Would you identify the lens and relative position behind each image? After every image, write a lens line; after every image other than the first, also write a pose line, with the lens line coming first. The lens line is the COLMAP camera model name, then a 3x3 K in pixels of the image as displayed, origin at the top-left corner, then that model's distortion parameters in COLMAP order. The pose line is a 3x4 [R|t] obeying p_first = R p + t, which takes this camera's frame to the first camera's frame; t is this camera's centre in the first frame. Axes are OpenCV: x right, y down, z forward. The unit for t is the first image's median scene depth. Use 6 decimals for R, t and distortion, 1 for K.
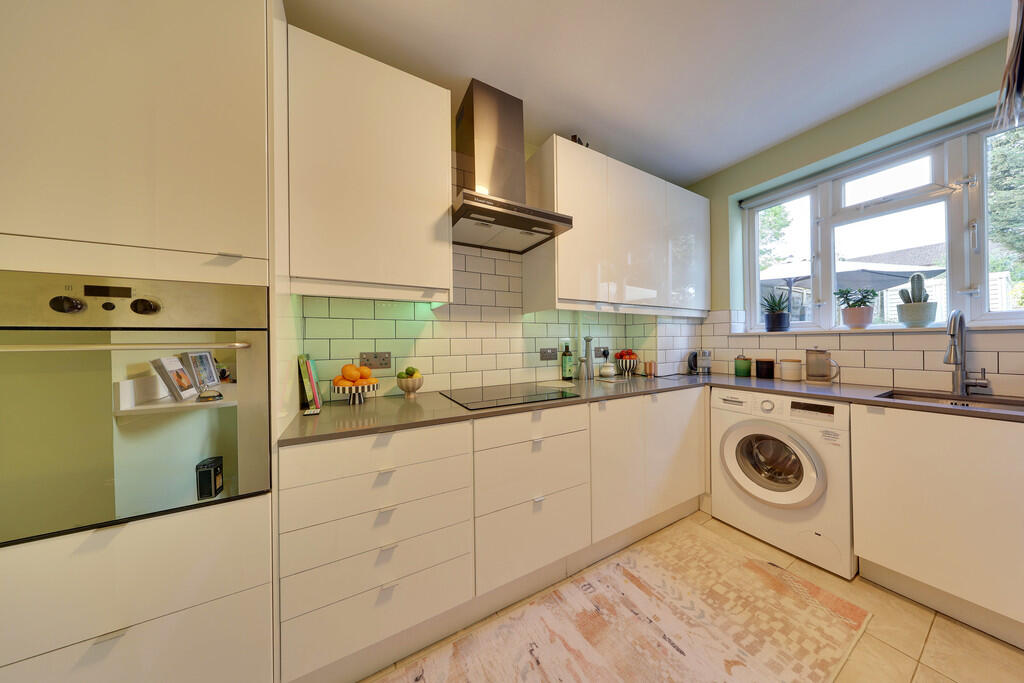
lens RADIAL K [[293.7, 0, 511.1], [0, 293.7, 341.4], [0, 0, 1]] dist [-0.001653, -0.000074]
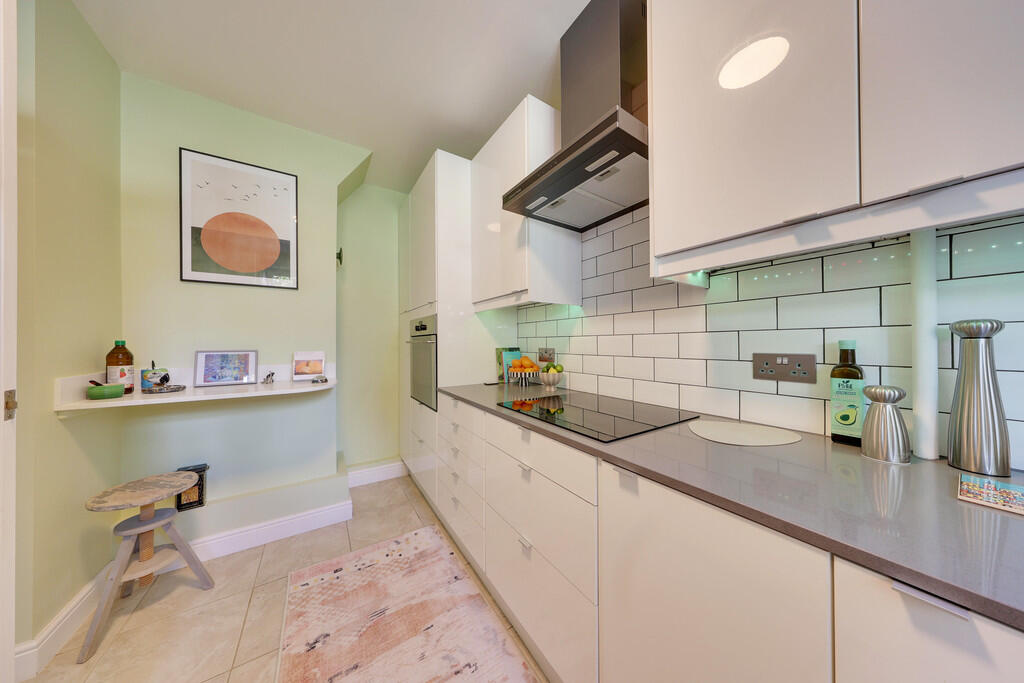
lens RADIAL K [[293.7, 0, 509.5], [0, 293.7, 342.1], [0, 0, 1]] dist [-0.001653, -0.000074]
pose [[0.069202, 0.009097, -0.997561, 0.719768], [0.005098, 0.999942, 0.009473, -0.000474], [0.997590, -0.005741, 0.069151, 0.758574]]
